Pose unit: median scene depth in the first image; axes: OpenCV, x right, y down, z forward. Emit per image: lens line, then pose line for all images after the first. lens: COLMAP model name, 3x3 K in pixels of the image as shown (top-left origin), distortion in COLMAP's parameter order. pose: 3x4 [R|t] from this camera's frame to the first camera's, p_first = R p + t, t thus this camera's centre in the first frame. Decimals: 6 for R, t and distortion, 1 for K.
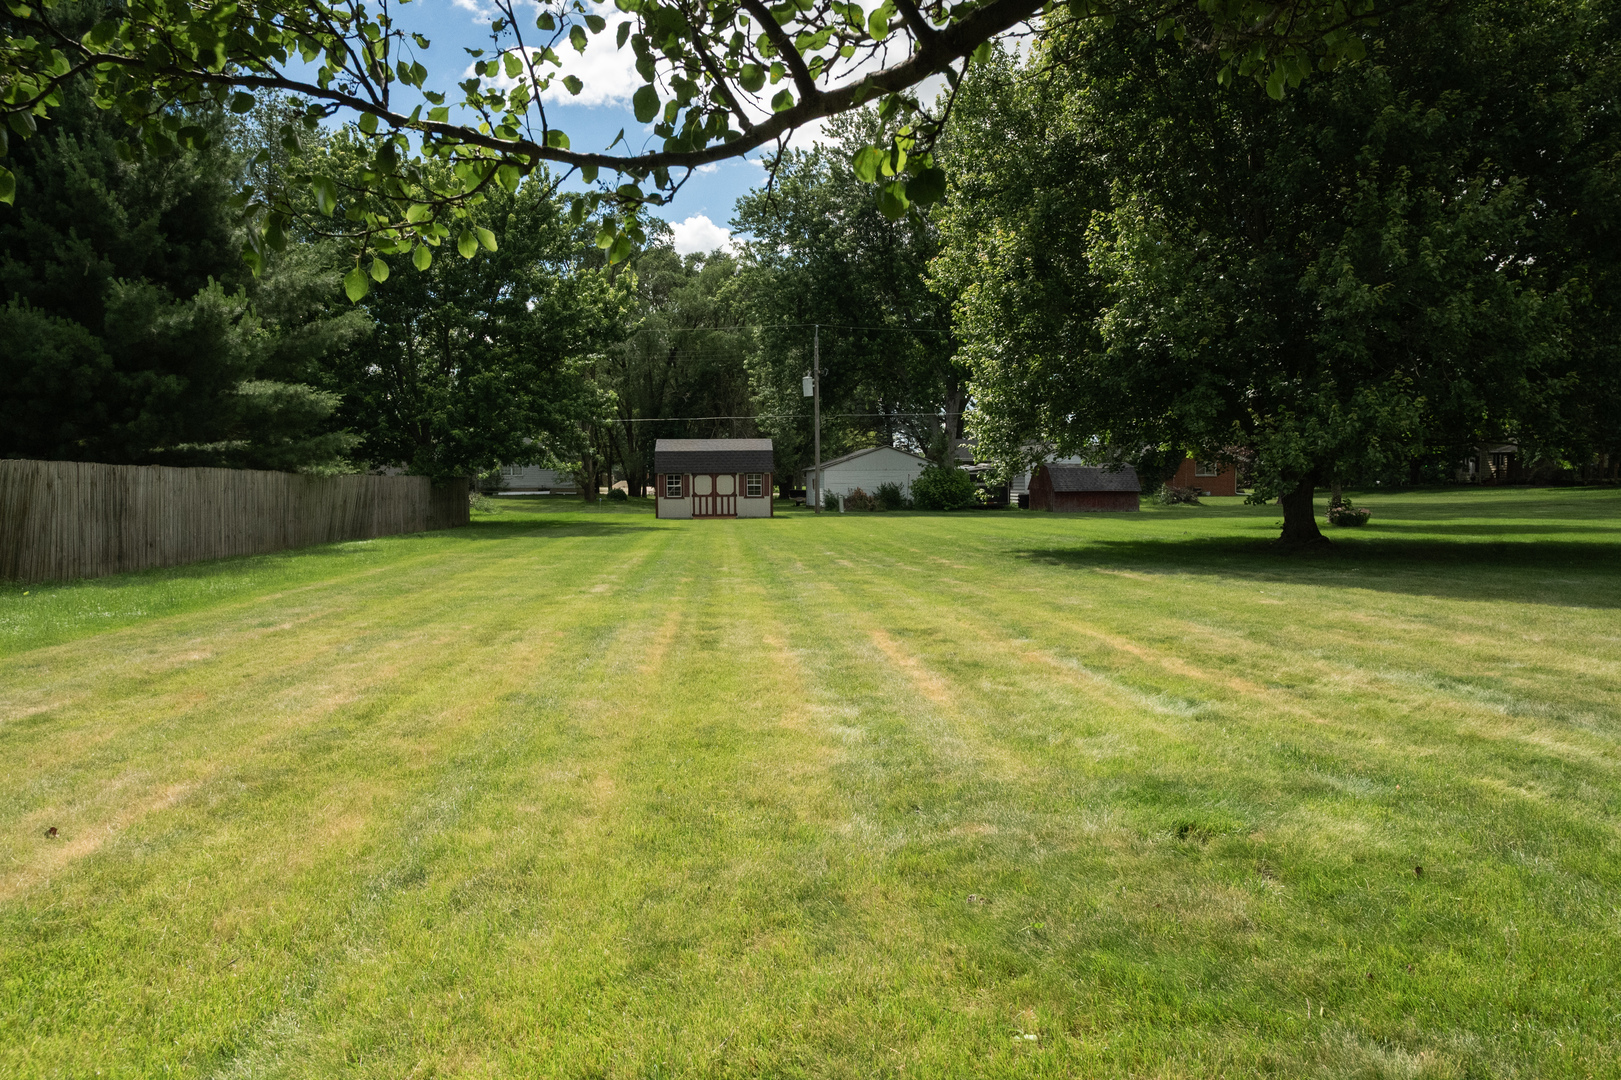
lens RADIAL K [[1110.8, 0, 810.3], [0, 1110.8, 532.0], [0, 0, 1]] dist [-0.004202, 0.002912]
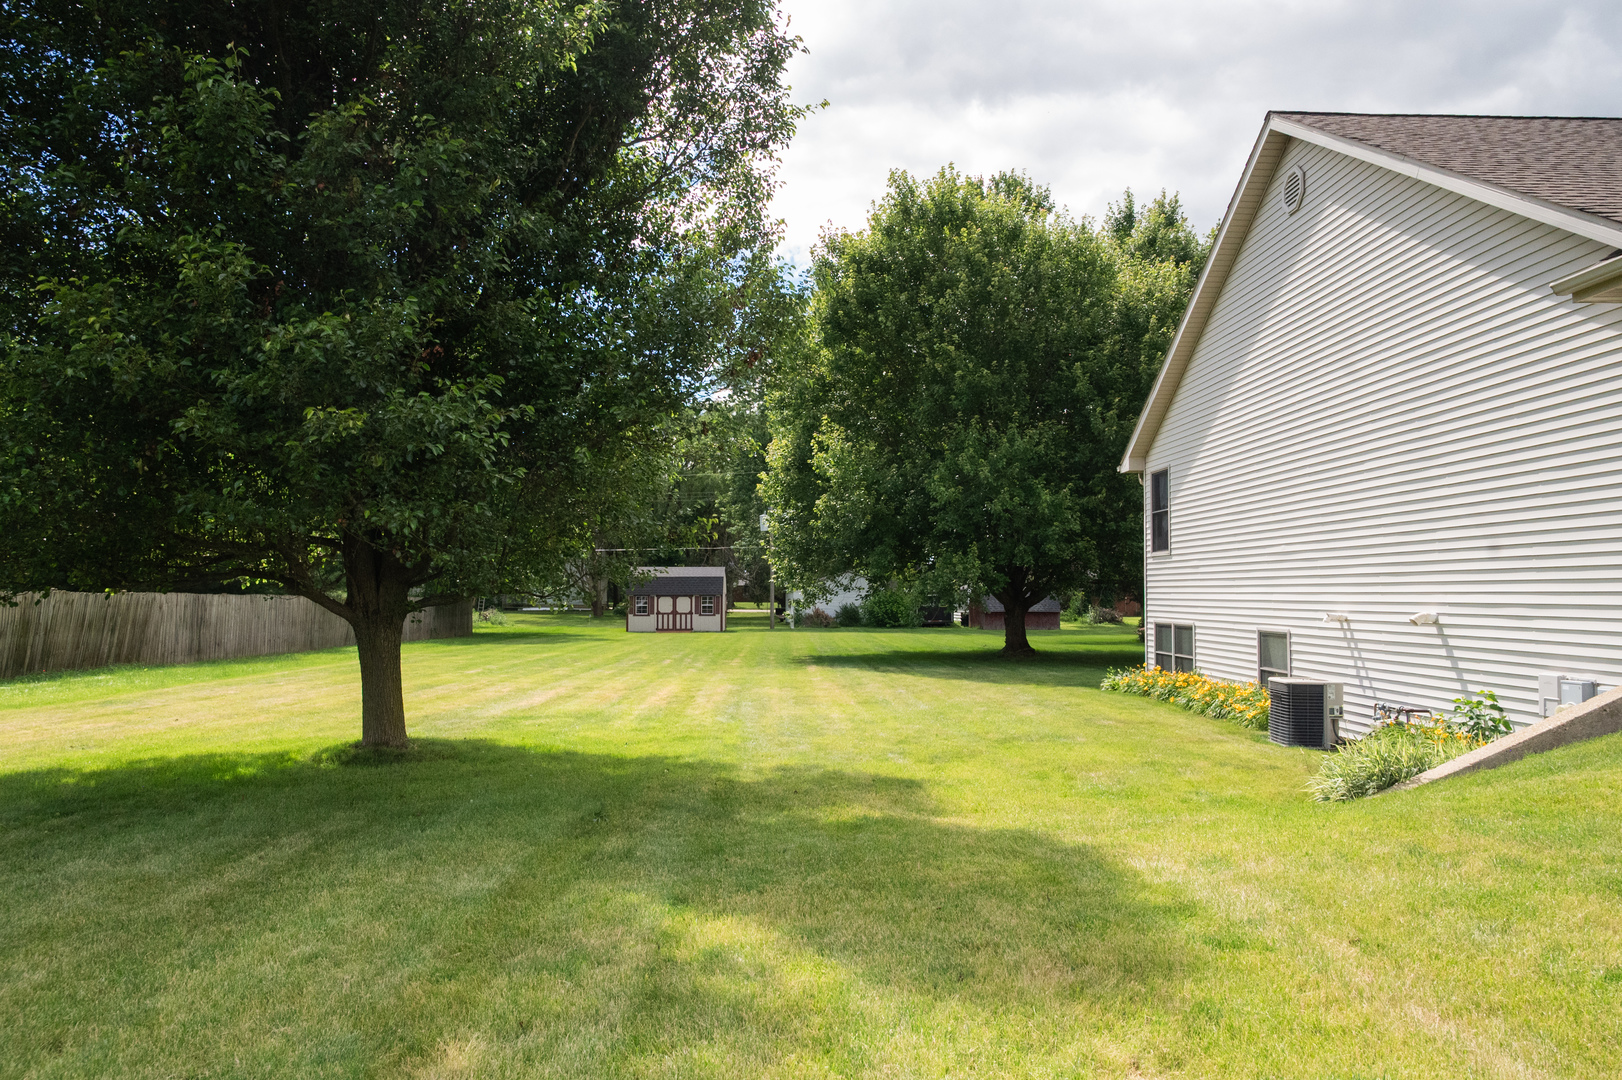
lens RADIAL K [[1111.5, 0, 811.7], [0, 1111.5, 535.8], [0, 0, 1]] dist [-0.004202, 0.002912]
pose [[0.998522, 0.005061, -0.054121, 0.291933], [-0.010463, 0.994931, -0.100014, 0.006091], [0.053340, 0.100432, 0.993513, -0.472195]]
